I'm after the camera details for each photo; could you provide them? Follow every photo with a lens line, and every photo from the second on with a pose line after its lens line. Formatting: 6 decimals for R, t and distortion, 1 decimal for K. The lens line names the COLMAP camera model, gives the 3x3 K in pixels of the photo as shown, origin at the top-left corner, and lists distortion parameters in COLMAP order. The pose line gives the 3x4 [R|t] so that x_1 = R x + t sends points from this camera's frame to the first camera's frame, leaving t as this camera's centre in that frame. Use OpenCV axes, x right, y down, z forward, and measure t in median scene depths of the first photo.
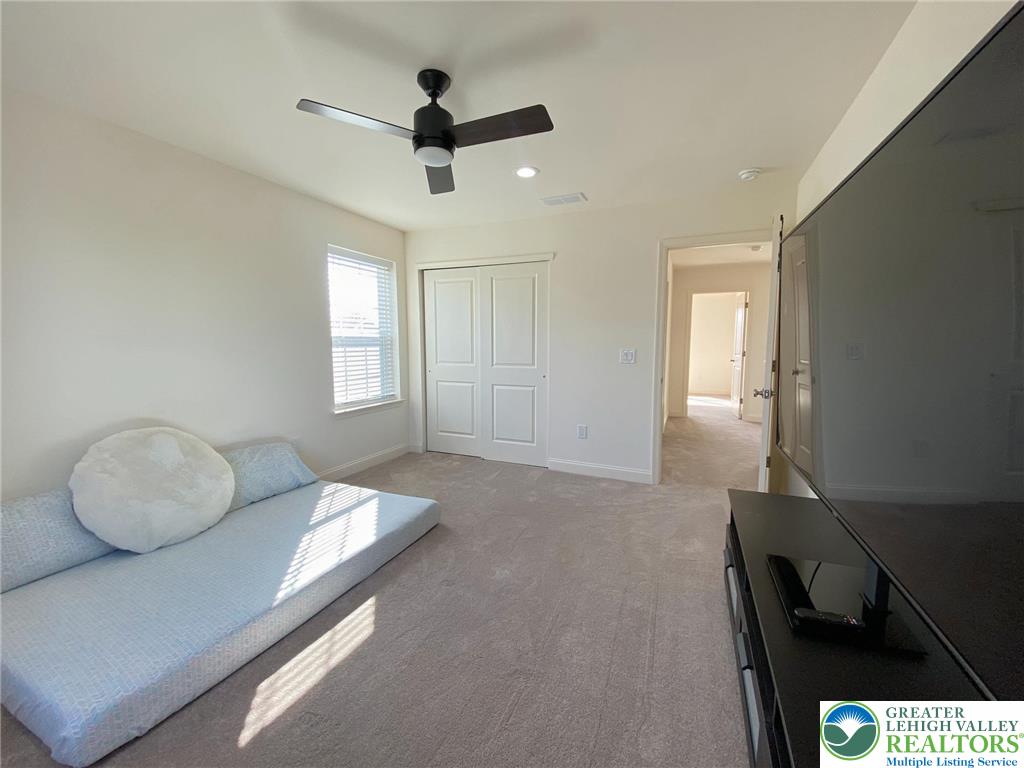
lens RADIAL K [[416.4, 0, 512.0], [0, 416.4, 384.0], [0, 0, 1]] dist [0.010426, 0.000037]
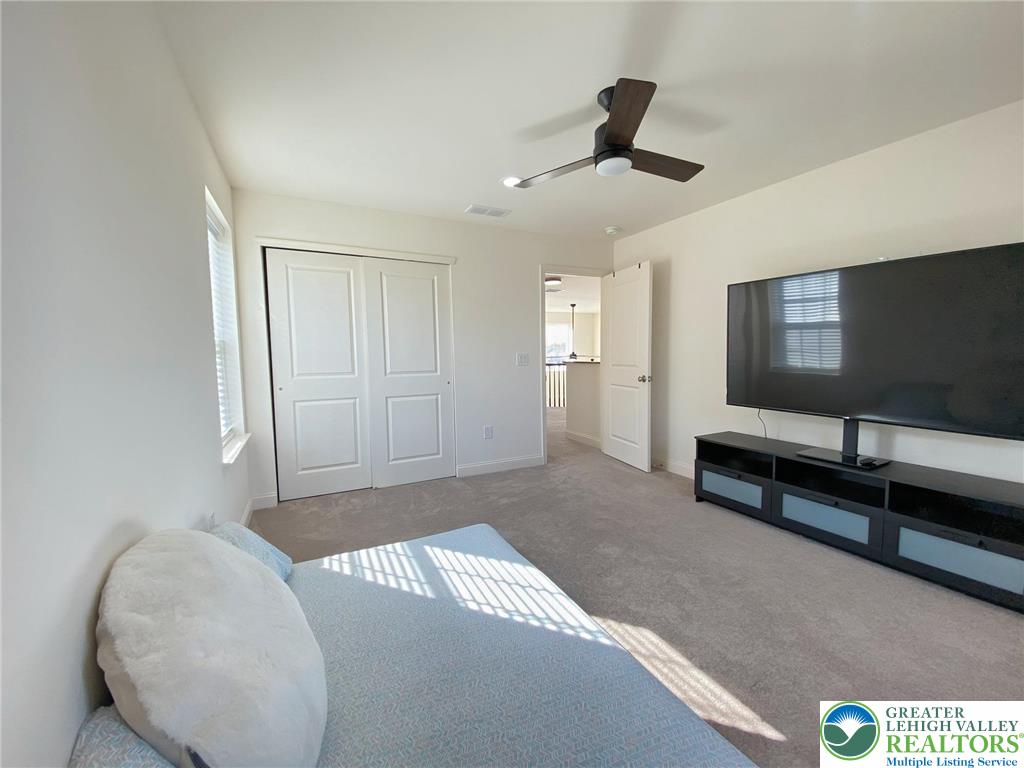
lens RADIAL K [[414.2, 0, 513.8], [0, 414.2, 385.2], [0, 0, 1]] dist [0.041658, -0.034444]
pose [[0.629502, -0.067295, 0.774079, -0.772975], [0.096410, 0.995309, 0.008125, -0.007560], [-0.770994, 0.069514, 0.633037, 0.365145]]
